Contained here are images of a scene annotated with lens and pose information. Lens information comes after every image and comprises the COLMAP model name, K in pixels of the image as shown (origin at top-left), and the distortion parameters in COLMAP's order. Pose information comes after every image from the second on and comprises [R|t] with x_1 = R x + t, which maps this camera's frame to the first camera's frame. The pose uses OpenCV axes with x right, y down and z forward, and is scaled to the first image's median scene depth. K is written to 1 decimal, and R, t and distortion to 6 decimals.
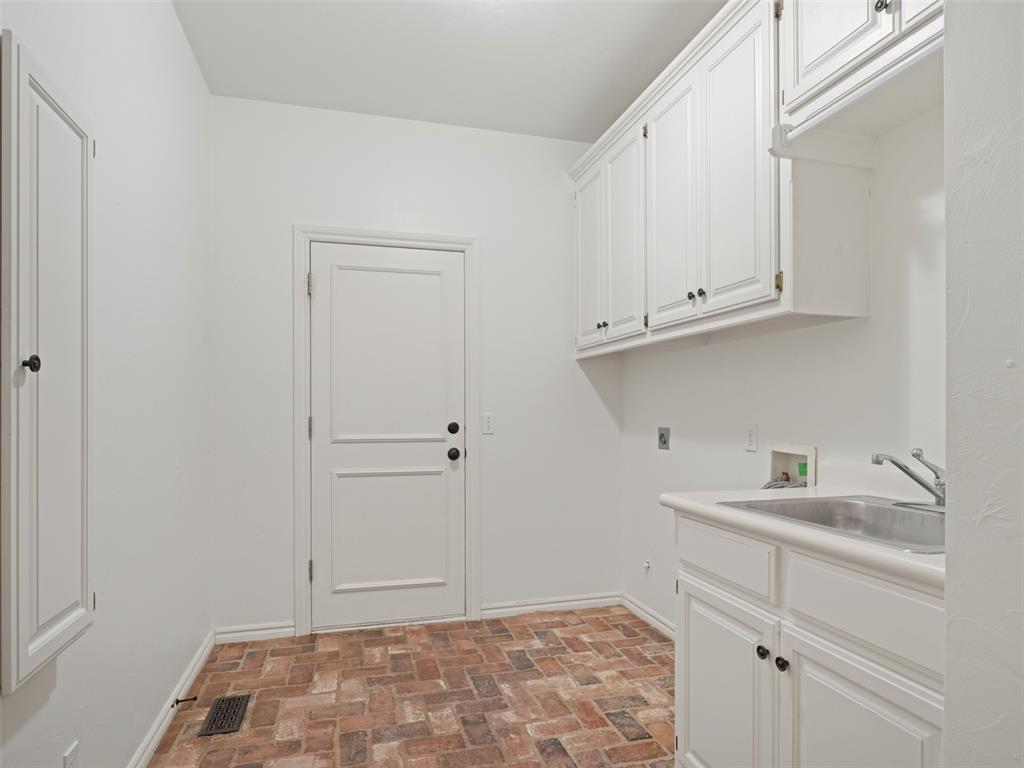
lens RADIAL K [[584.3, 0, 509.7], [0, 584.3, 411.8], [0, 0, 1]] dist [-0.012124, 0.002727]
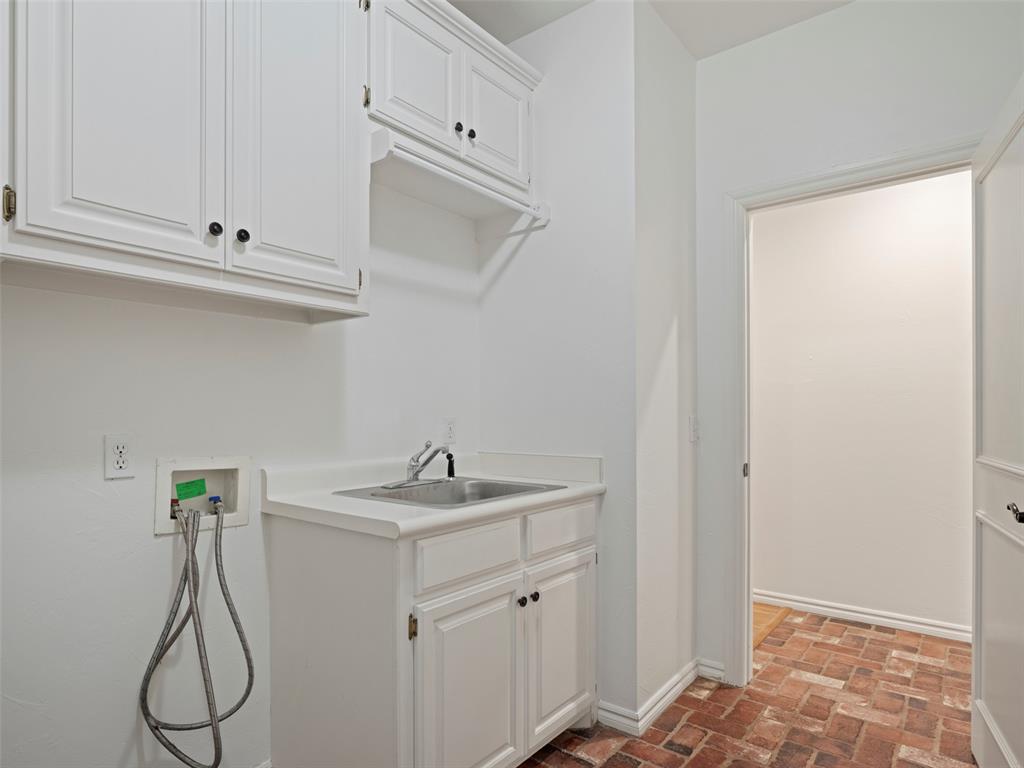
lens RADIAL K [[584.3, 0, 509.7], [0, 584.3, 411.8], [0, 0, 1]] dist [-0.012124, 0.002727]
pose [[-0.580513, 0.003305, 0.814244, -0.522796], [0.003671, 0.999992, -0.001443, -0.003579], [-0.814243, 0.002151, -0.580521, 1.544948]]
